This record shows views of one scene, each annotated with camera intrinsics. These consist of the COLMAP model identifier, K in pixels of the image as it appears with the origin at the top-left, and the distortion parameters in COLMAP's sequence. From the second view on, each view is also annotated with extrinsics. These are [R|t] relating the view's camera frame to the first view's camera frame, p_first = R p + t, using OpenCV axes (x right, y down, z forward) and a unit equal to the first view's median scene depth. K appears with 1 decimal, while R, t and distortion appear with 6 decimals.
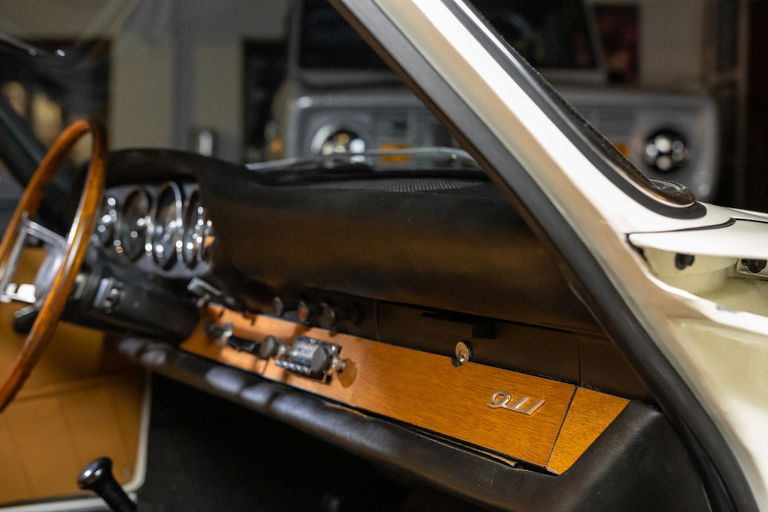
lens RADIAL K [[769.4, 0, 384.0], [0, 769.4, 256.0], [0, 0, 1]] dist [0.065640, -0.003409]
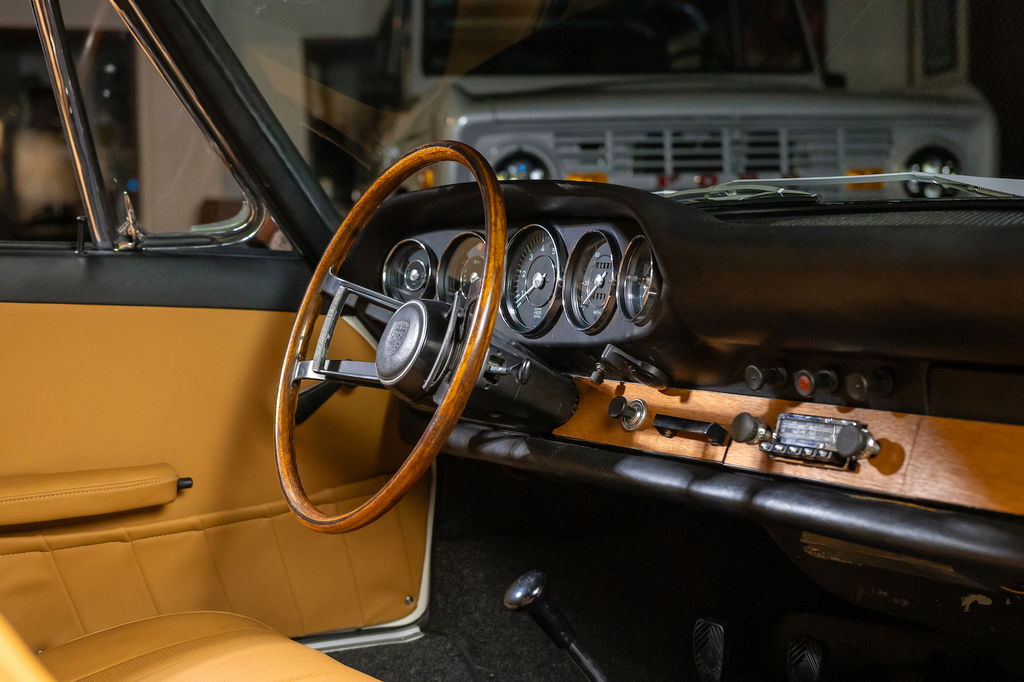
lens RADIAL K [[1025.9, 0, 512.0], [0, 1025.9, 341.0], [0, 0, 1]] dist [0.065640, -0.003409]
pose [[0.998605, -0.018309, 0.049531, -0.455991], [0.017456, 0.999693, 0.017603, 0.006437], [-0.049838, -0.016713, 0.998617, -0.041652]]
